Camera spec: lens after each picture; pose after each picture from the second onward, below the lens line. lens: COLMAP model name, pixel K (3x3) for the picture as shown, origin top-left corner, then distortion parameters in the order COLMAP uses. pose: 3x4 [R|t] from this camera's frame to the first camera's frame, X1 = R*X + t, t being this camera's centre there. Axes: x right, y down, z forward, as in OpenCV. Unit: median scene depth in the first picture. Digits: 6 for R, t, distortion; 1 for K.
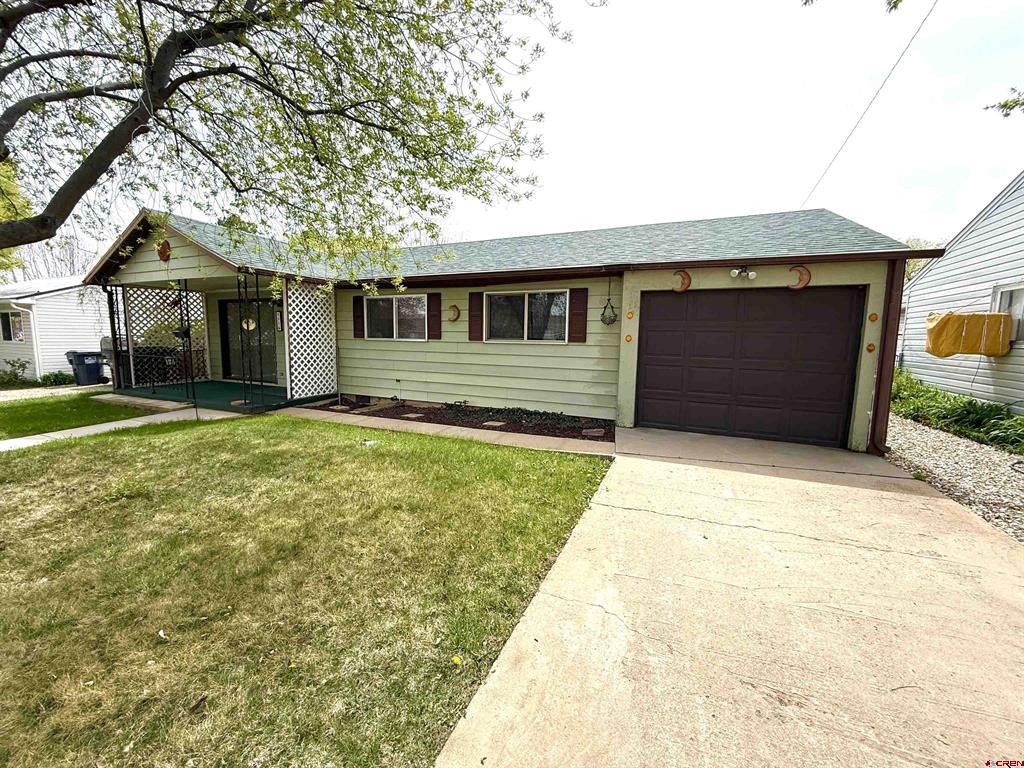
lens RADIAL K [[415.7, 0, 512.6], [0, 415.7, 376.9], [0, 0, 1]] dist [-0.009012, 0.000609]
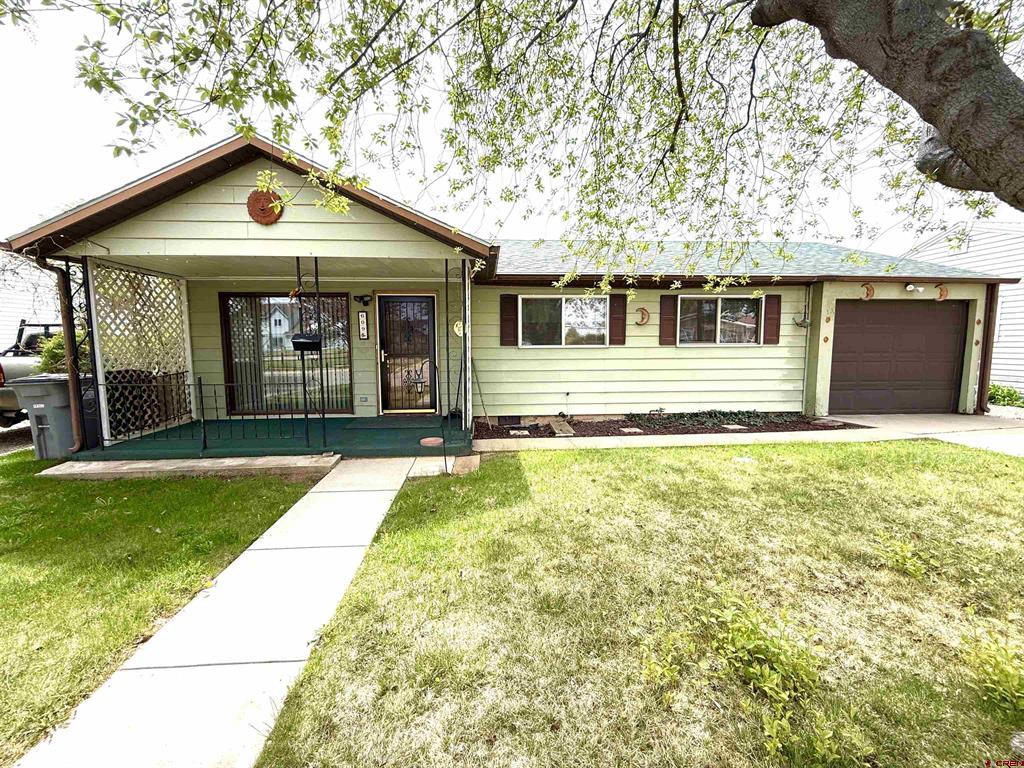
lens RADIAL K [[415.7, 0, 513.6], [0, 415.7, 375.7], [0, 0, 1]] dist [-0.009012, 0.000609]
pose [[0.881933, -0.055721, 0.468069, -0.858195], [0.065219, 0.997863, -0.004097, -0.035662], [-0.466840, 0.034140, 0.883682, 0.319304]]
